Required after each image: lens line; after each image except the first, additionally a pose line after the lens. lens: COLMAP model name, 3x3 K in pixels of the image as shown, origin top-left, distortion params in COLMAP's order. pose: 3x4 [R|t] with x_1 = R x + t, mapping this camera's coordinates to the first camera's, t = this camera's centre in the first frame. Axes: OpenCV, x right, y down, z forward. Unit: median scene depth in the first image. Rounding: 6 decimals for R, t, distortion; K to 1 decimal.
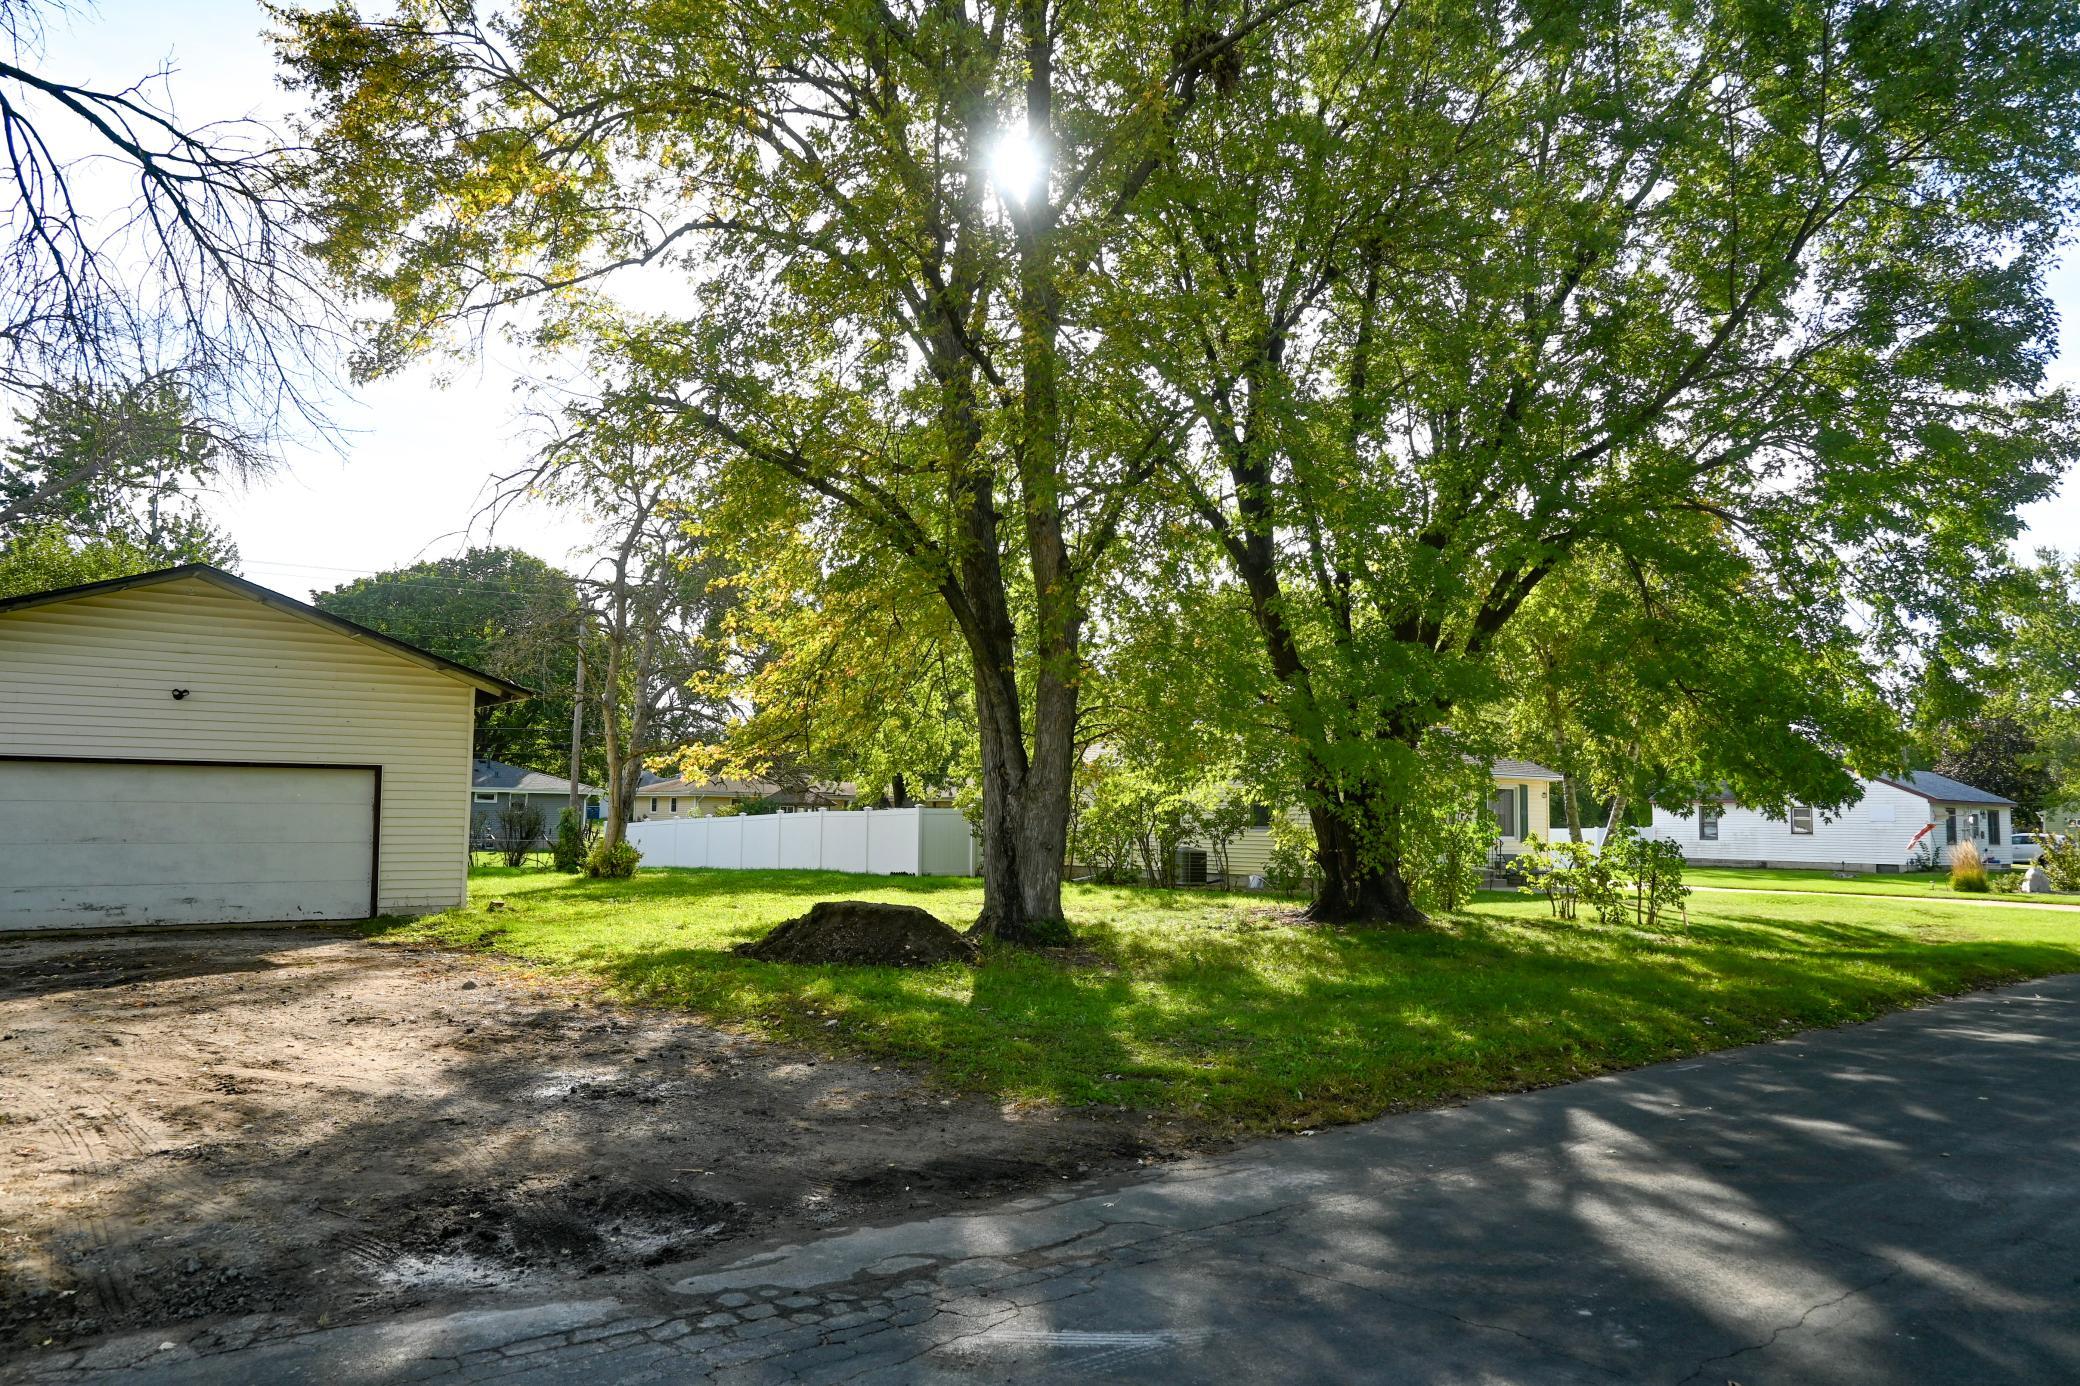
lens RADIAL K [[1438.1, 0, 1044.2], [0, 1438.1, 700.2], [0, 0, 1]] dist [0.002467, 0.000670]
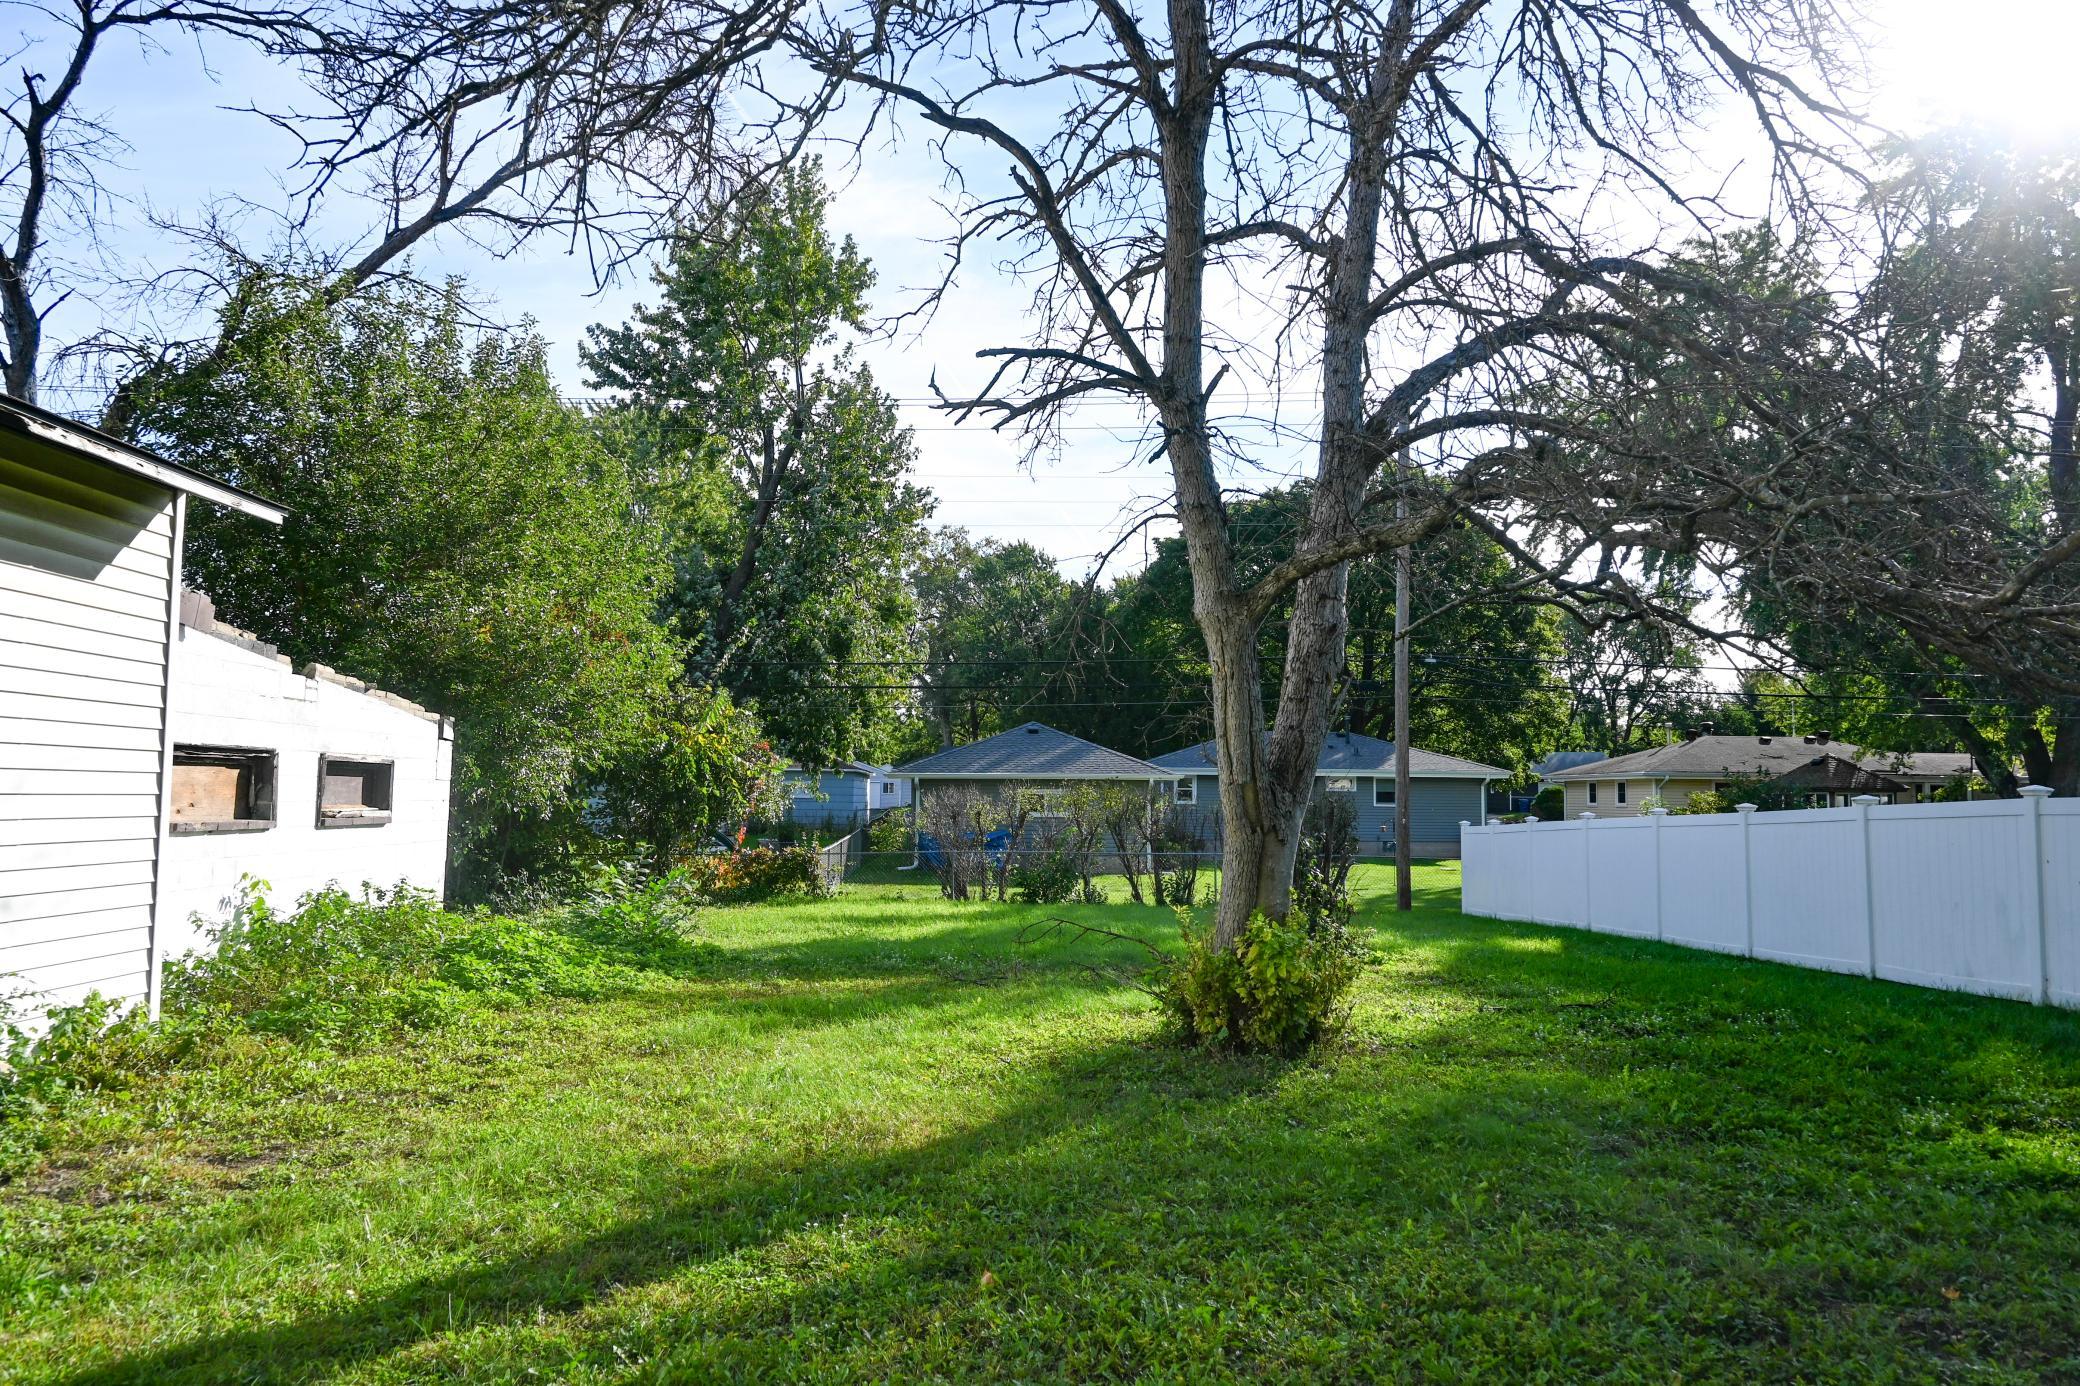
lens RADIAL K [[1438.1, 0, 1041.9], [0, 1438.1, 691.4], [0, 0, 1]] dist [0.002467, 0.000670]
pose [[0.796068, -0.051048, -0.603051, -0.067691], [0.050472, 0.998565, -0.017902, 0.024358], [0.603099, -0.016186, 0.797502, 0.310243]]
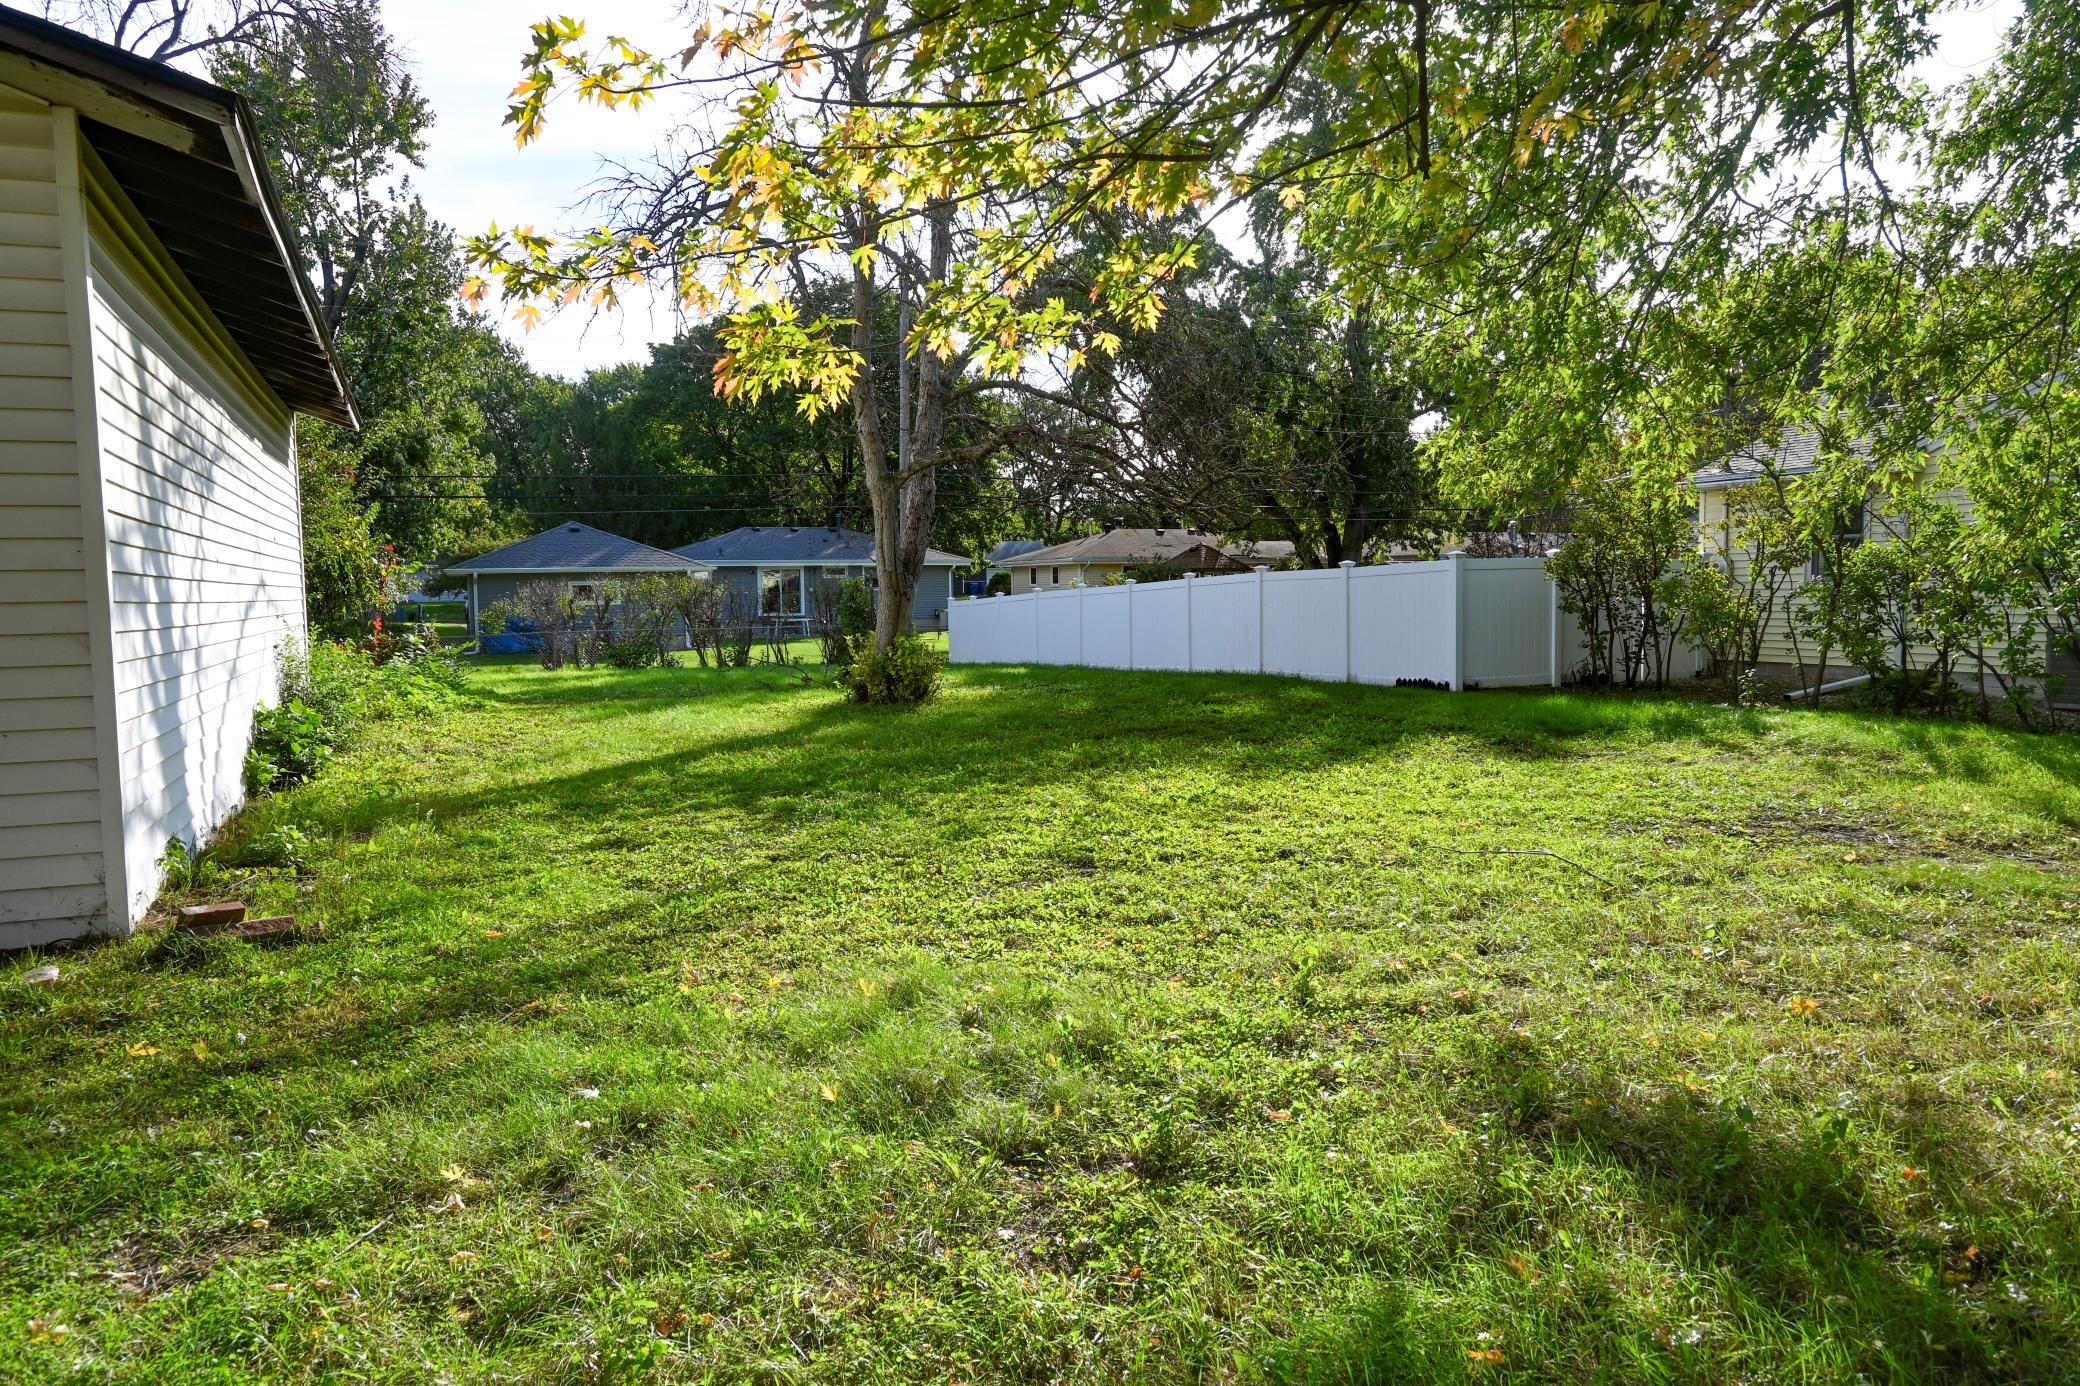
lens RADIAL K [[1438.1, 0, 1035.7], [0, 1438.1, 688.7], [0, 0, 1]] dist [0.002467, 0.000670]
pose [[0.960892, -0.005403, -0.276872, -0.040570], [0.047082, 0.988441, 0.144109, 0.017530], [0.272893, -0.151509, 0.950039, 0.204226]]
